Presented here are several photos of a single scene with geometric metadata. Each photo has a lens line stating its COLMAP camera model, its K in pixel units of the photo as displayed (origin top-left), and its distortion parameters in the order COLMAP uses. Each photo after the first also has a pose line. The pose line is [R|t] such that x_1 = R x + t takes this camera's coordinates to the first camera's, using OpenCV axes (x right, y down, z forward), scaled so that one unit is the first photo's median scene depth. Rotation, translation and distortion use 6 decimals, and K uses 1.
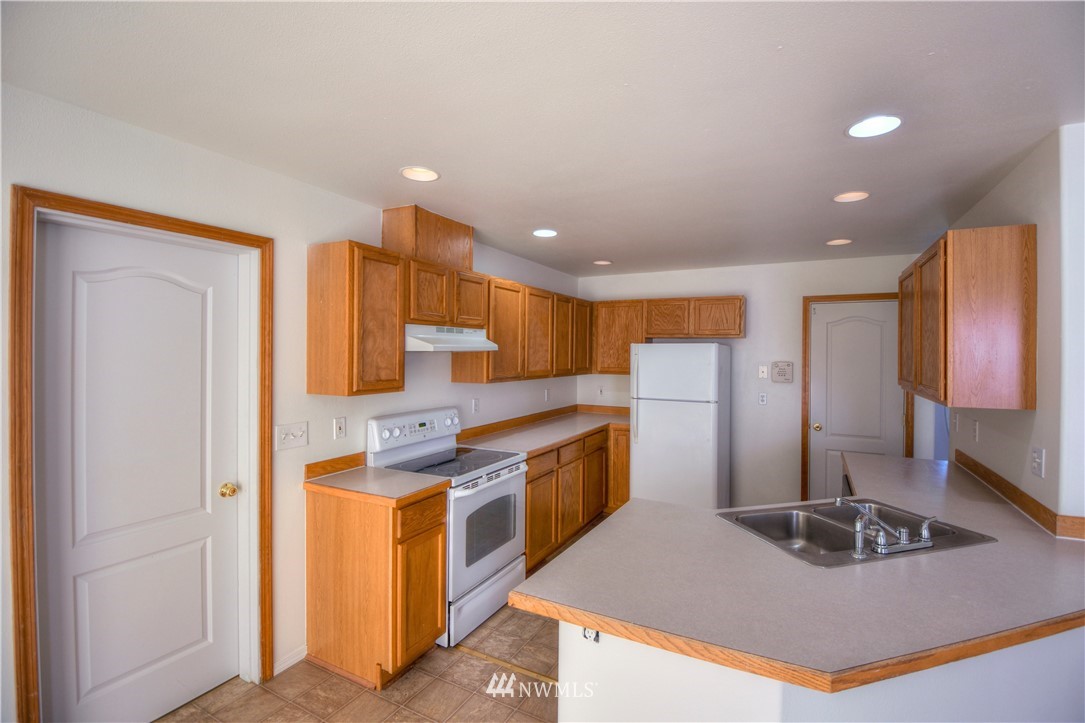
lens RADIAL K [[480.5, 0, 556.2], [0, 480.5, 354.1], [0, 0, 1]] dist [0.026418, -0.039441]
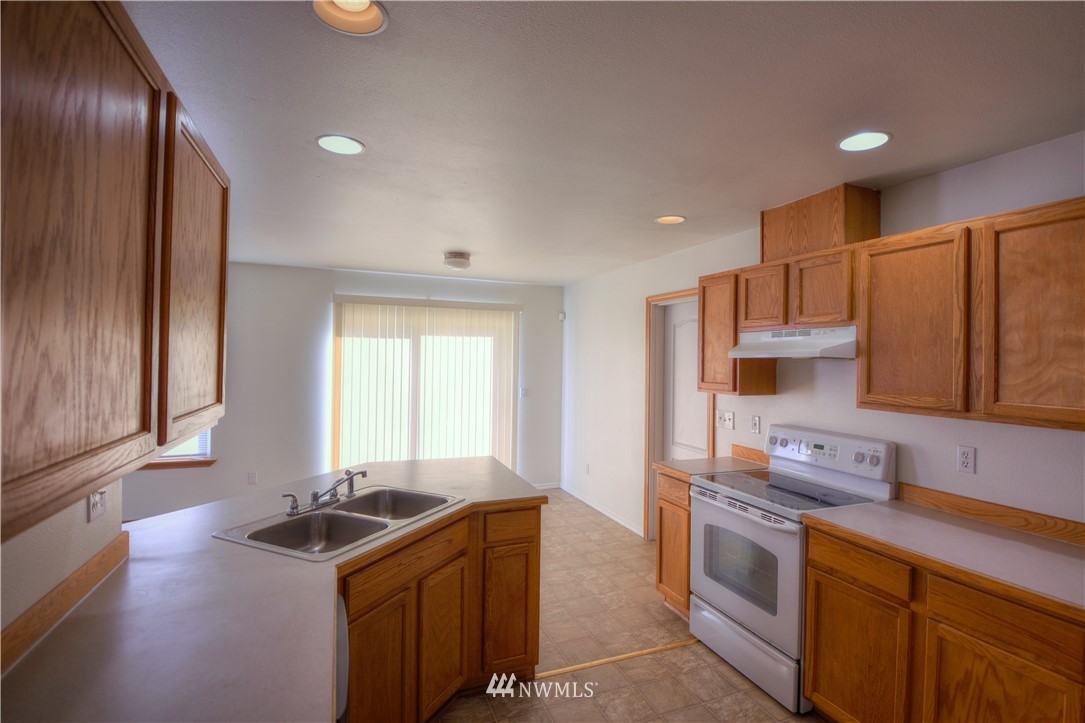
lens RADIAL K [[516.8, 0, 557.0], [0, 516.8, 352.7], [0, 0, 1]] dist [0.028925, -0.038318]
pose [[-0.640873, -0.021316, -0.767351, 0.750235], [-0.019256, 0.999746, -0.011689, 0.002361], [0.767405, 0.007285, -0.641121, 1.289358]]
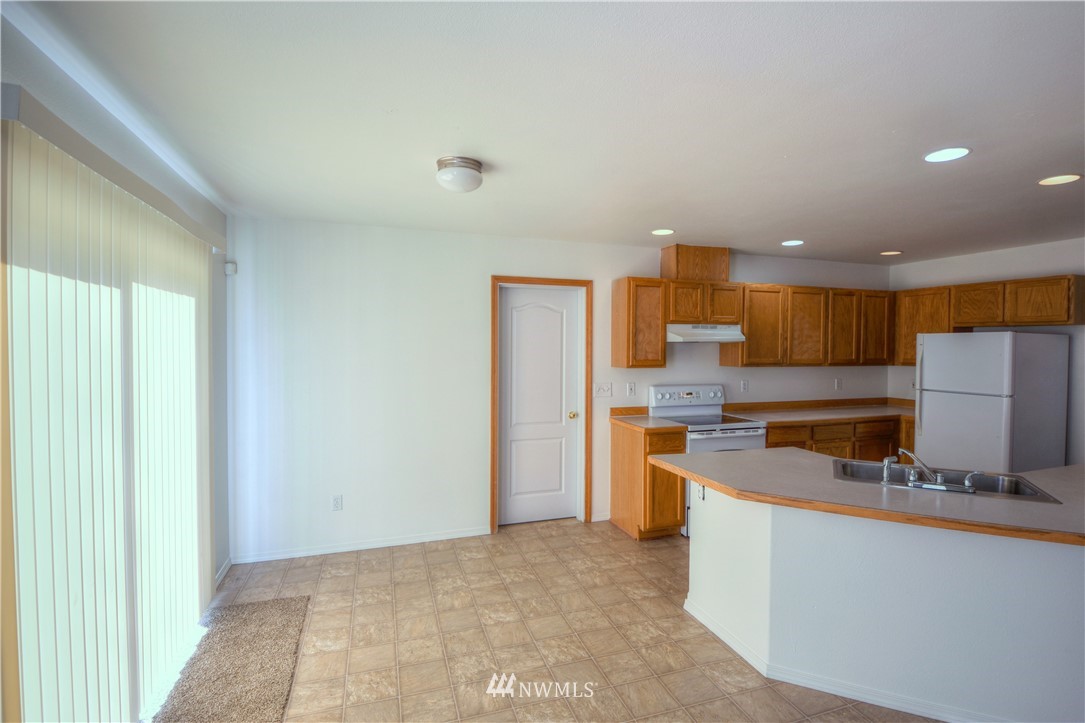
lens RADIAL K [[516.8, 0, 557.0], [0, 516.8, 352.7], [0, 0, 1]] dist [0.028925, -0.038318]
pose [[0.725543, 0.006469, -0.688147, 0.513507], [-0.001861, 0.999971, 0.007439, 0.015380], [0.688174, -0.004117, 0.725534, -0.395241]]
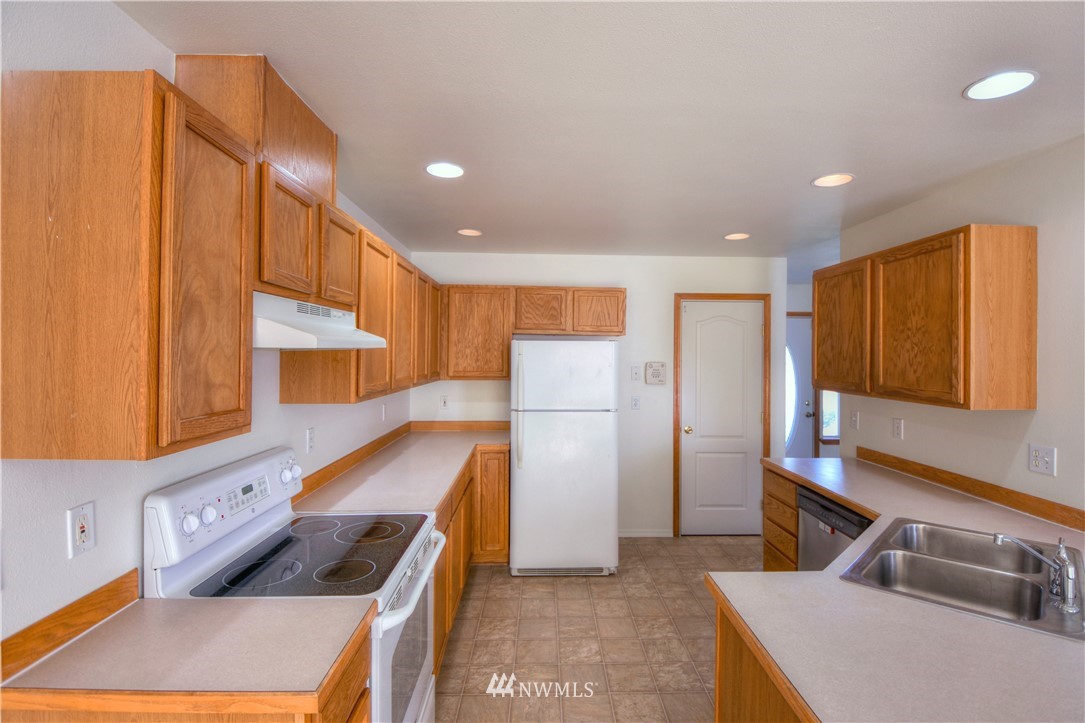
lens RADIAL K [[505.5, 0, 554.8], [0, 505.5, 353.7], [0, 0, 1]] dist [0.021732, -0.034852]
pose [[0.870445, 0.000552, 0.492265, -0.270981], [-0.000490, 1.000000, -0.000256, -0.000411], [-0.492265, -0.000018, 0.870445, 0.372653]]
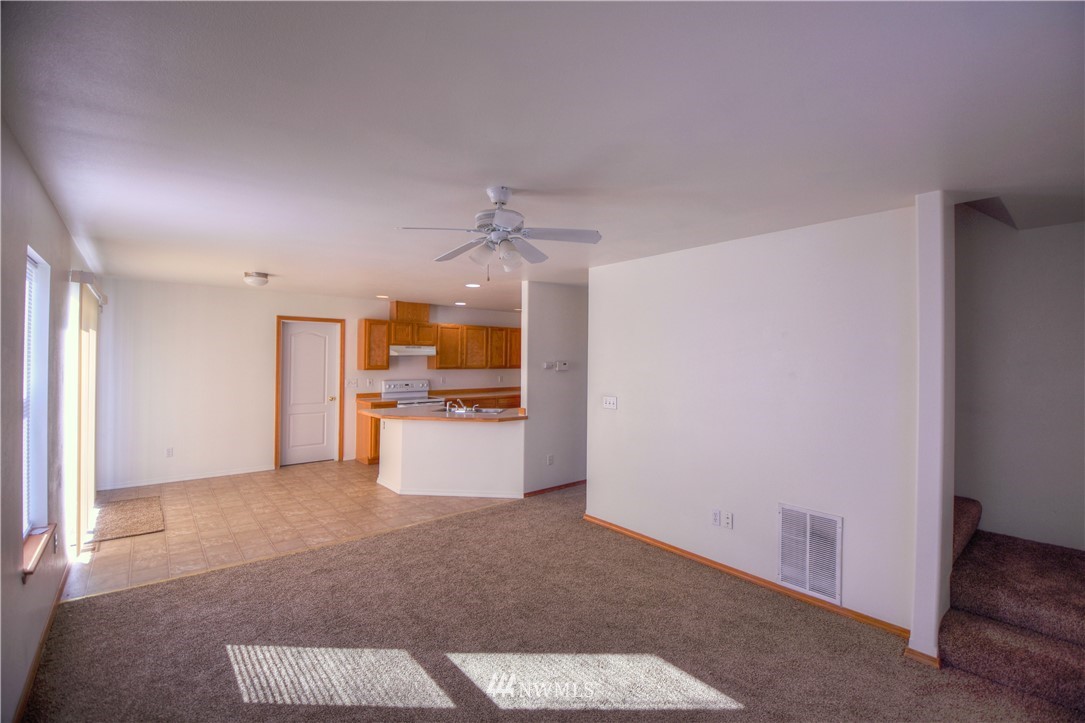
lens RADIAL K [[480.5, 0, 556.2], [0, 480.5, 354.1], [0, 0, 1]] dist [0.026418, -0.039441]
pose [[0.926509, -0.000113, -0.376273, 1.443313], [-0.004786, 0.999916, -0.012085, 0.013811], [0.376243, 0.012998, 0.926430, -1.070064]]
